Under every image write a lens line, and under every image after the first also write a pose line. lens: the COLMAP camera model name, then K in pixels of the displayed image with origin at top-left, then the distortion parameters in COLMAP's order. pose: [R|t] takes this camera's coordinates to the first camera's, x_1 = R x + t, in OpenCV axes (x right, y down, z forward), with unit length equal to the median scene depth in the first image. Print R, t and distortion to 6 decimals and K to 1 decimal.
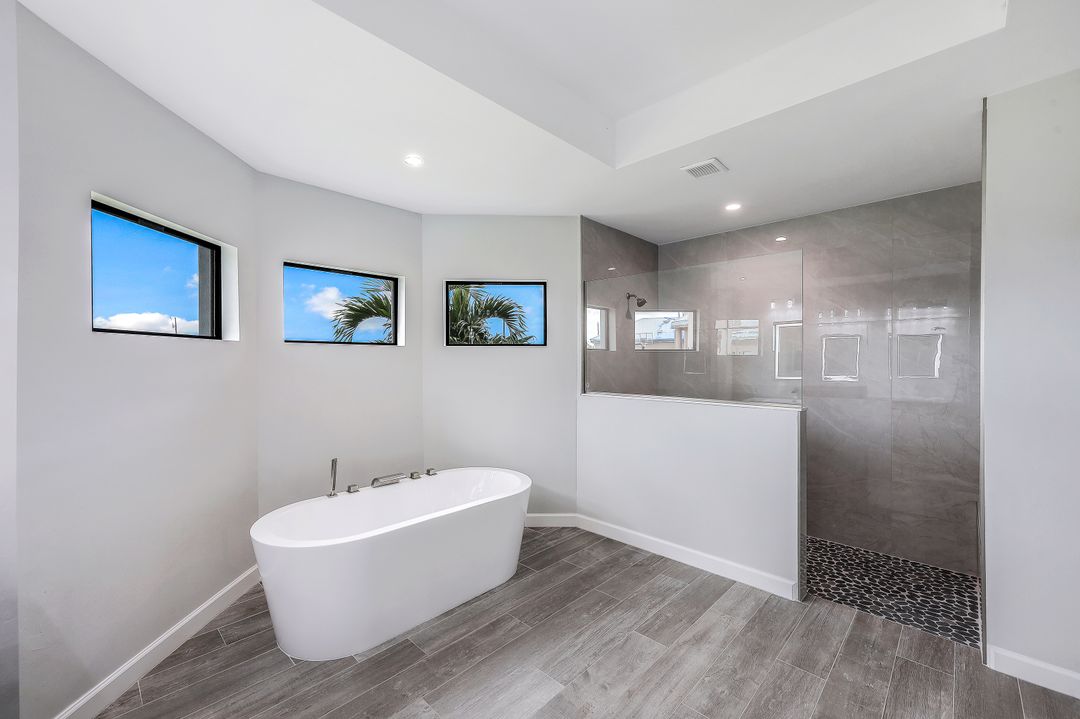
lens RADIAL K [[438.0, 0, 537.9], [0, 438.0, 357.0], [0, 0, 1]] dist [0.001554, -0.000171]
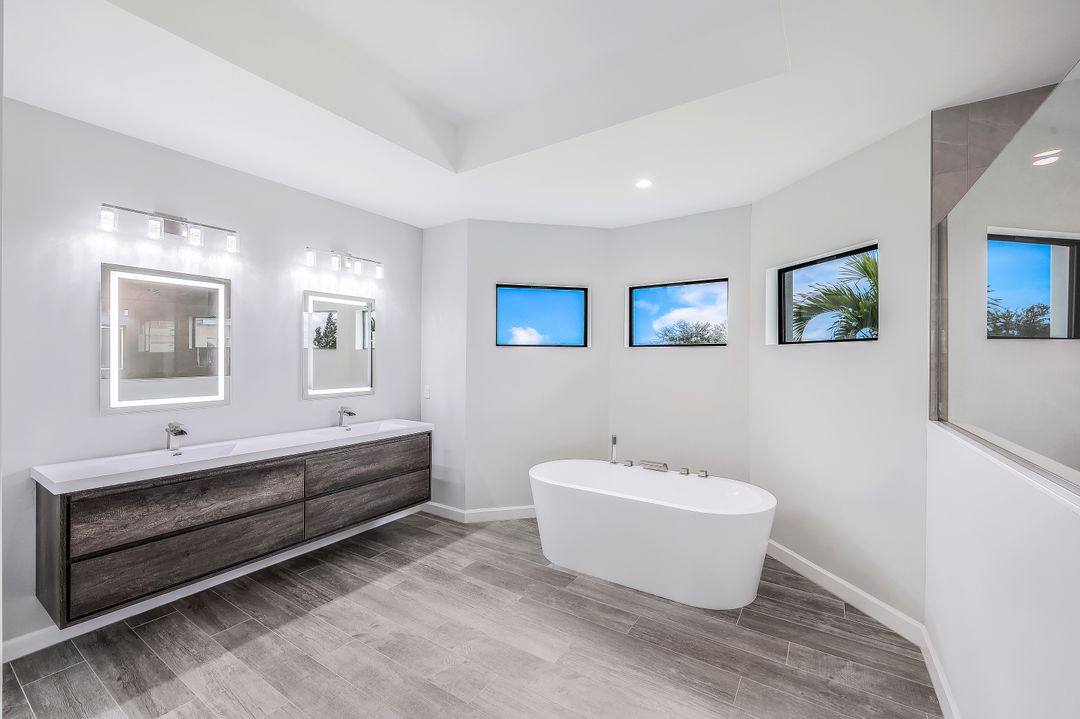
lens RADIAL K [[443.0, 0, 540.4], [0, 443.0, 357.2], [0, 0, 1]] dist [-0.000127, -0.000238]
pose [[0.183453, 0.000611, -0.983028, 0.821099], [0.000251, 1.000000, 0.000668, -0.001713], [0.983028, -0.000369, 0.183453, 0.558851]]
